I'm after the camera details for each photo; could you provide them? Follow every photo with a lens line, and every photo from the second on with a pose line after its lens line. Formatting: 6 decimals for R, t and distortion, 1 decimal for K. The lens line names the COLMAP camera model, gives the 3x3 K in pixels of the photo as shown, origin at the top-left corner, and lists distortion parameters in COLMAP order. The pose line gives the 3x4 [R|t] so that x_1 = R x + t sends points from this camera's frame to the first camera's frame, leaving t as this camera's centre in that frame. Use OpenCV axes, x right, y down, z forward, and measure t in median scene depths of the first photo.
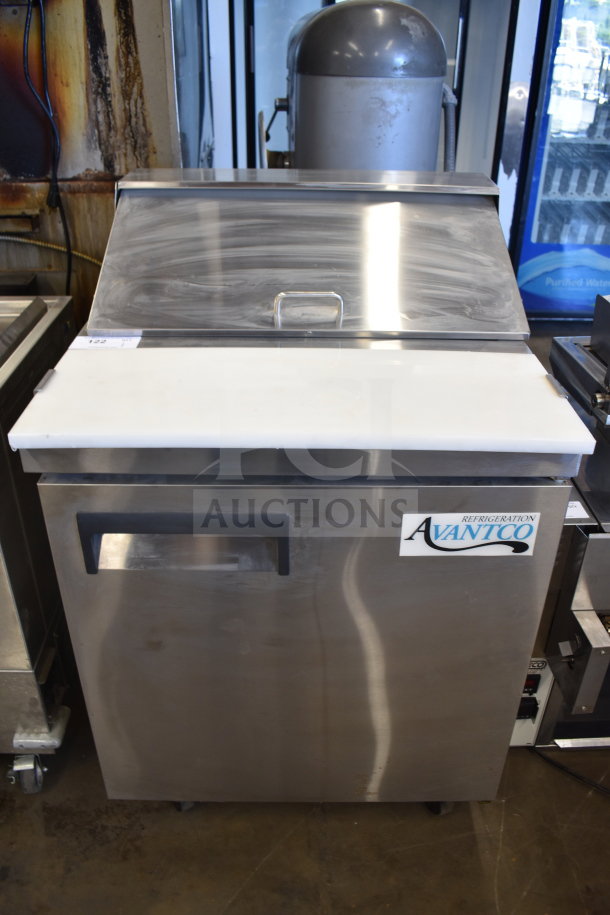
lens RADIAL K [[731.8, 0, 305.0], [0, 731.8, 457.5], [0, 0, 1]] dist [-0.068784, -0.004173]
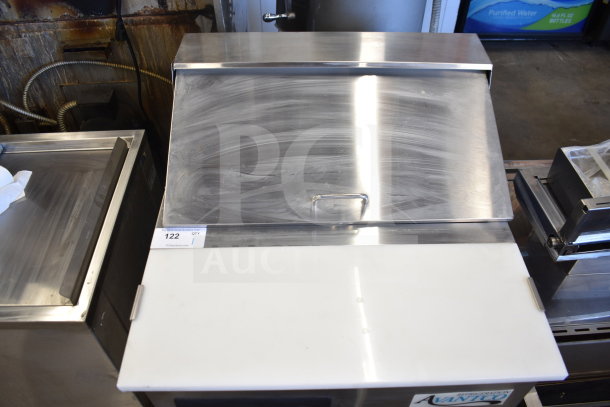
lens RADIAL K [[470.6, 0, 305.0], [0, 470.6, 203.5], [0, 0, 1]] dist [-0.080001, 0.003314]
pose [[0.999858, -0.016829, -0.001068, -0.037300], [0.016477, 0.961521, 0.274237, -0.301526], [-0.003588, -0.274215, 0.961662, 0.163313]]
